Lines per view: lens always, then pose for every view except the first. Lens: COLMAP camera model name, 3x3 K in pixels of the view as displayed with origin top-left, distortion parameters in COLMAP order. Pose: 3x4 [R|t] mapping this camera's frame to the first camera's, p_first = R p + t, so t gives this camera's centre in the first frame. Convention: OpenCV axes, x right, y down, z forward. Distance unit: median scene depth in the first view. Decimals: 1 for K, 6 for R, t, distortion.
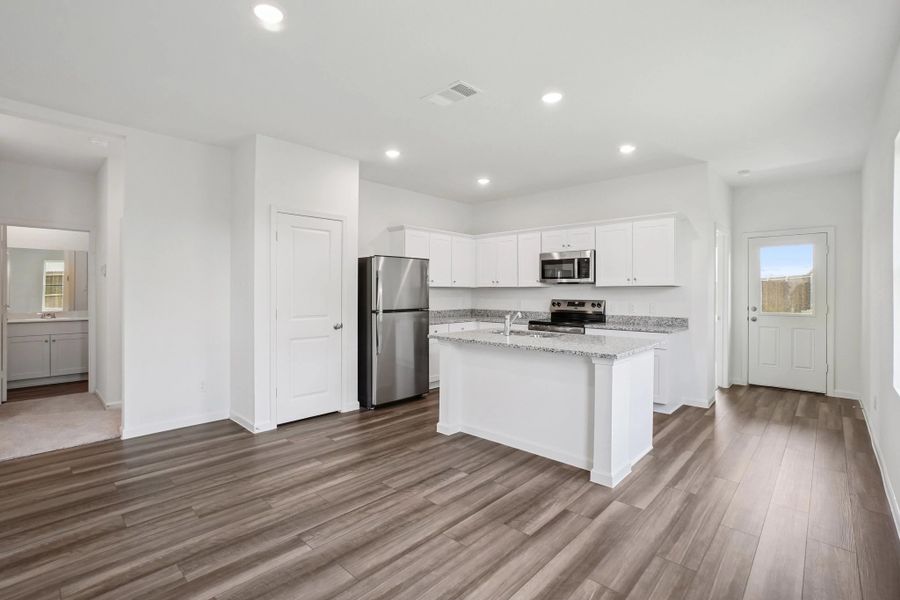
lens RADIAL K [[406.1, 0, 447.9], [0, 406.1, 293.2], [0, 0, 1]] dist [-0.026989, 0.015526]
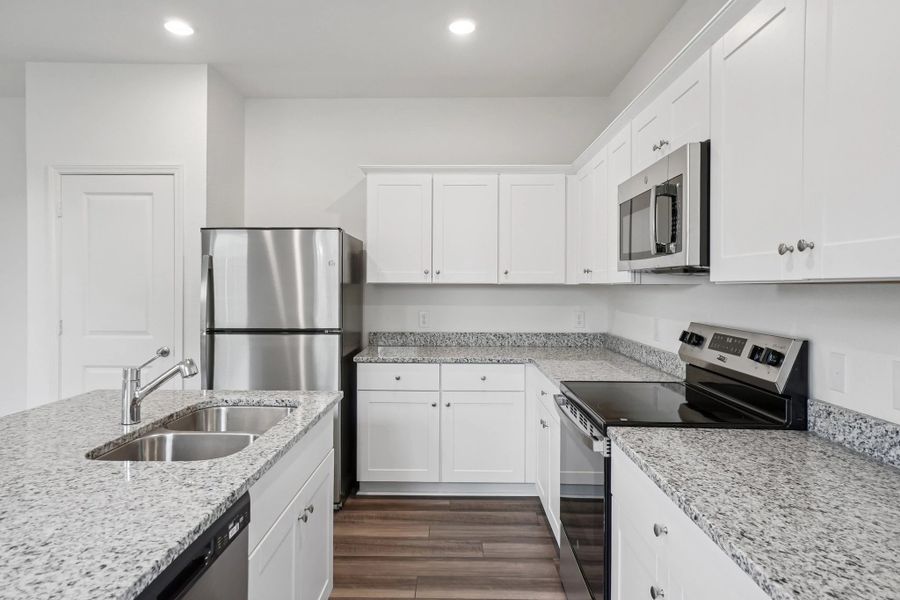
lens RADIAL K [[537.9, 0, 449.6], [0, 537.9, 285.1], [0, 0, 1]] dist [-0.000774, 0.000013]
pose [[0.677689, 0.000638, -0.735348, 0.568138], [-0.005336, 0.999978, -0.004050, -0.014918], [0.735329, 0.006668, 0.677677, 0.740060]]
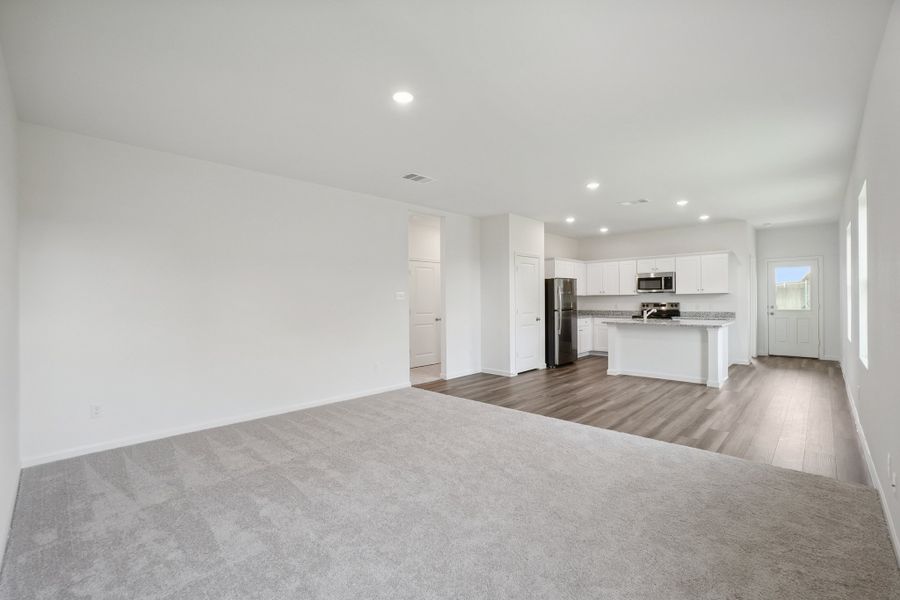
lens RADIAL K [[408.5, 0, 450.0], [0, 408.5, 300.0], [0, 0, 1]] dist [-0.001735, 0.015617]
pose [[0.999607, -0.011342, 0.025656, -0.666631], [0.011380, 0.999934, -0.001359, -0.001218], [-0.025638, 0.001650, 0.999670, -0.712045]]
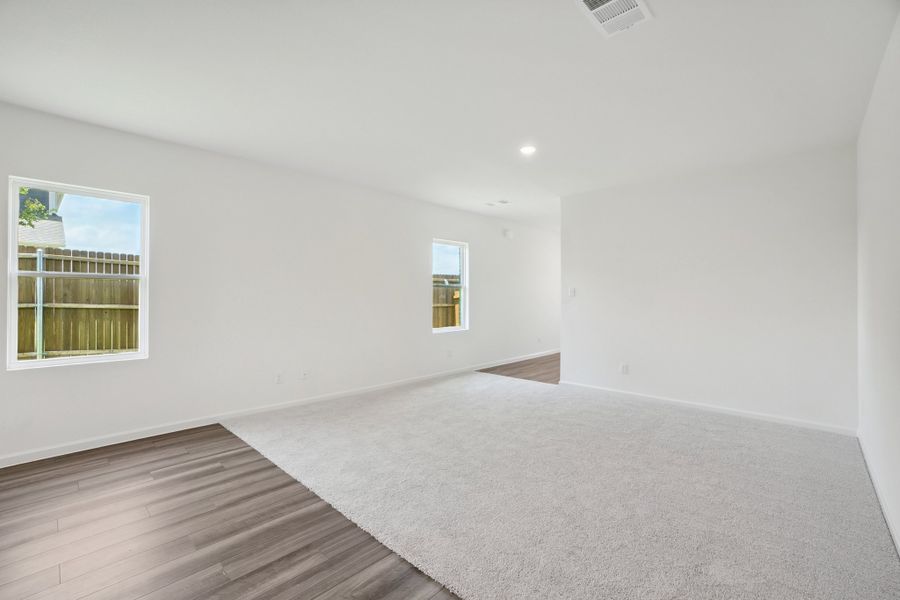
lens RADIAL K [[406.1, 0, 447.9], [0, 406.1, 293.2], [0, 0, 1]] dist [-0.026989, 0.015526]
pose [[-0.999787, -0.012501, 0.016392, -0.531813], [-0.012496, 0.999922, 0.000418, -0.007612], [-0.016396, 0.000213, -0.999866, 0.865483]]
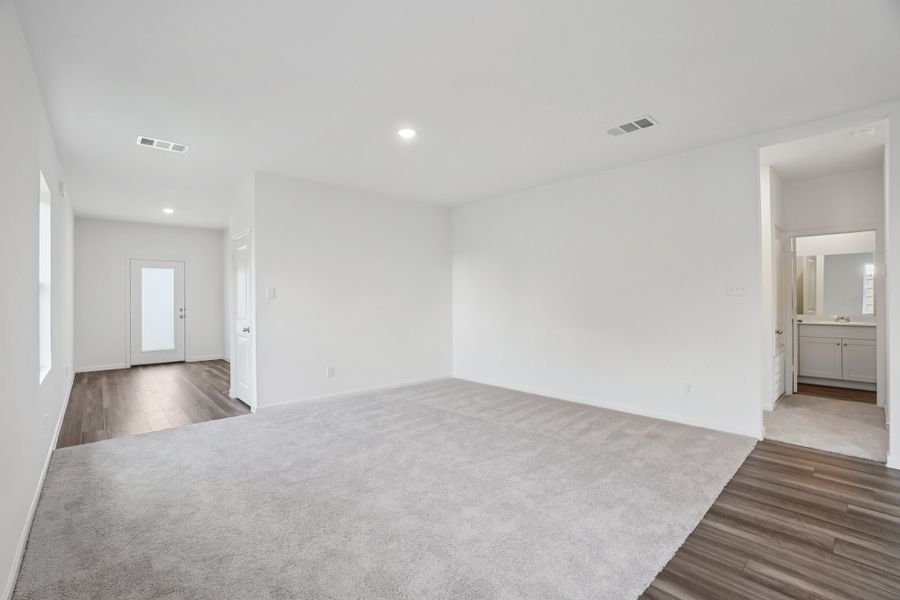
lens RADIAL K [[406.1, 0, 447.9], [0, 406.1, 293.2], [0, 0, 1]] dist [-0.026989, 0.015526]
pose [[-0.058303, -0.015445, -0.998179, 0.089913], [0.006062, 0.999856, -0.015825, 0.000963], [0.998281, -0.006974, -0.058201, 0.094443]]
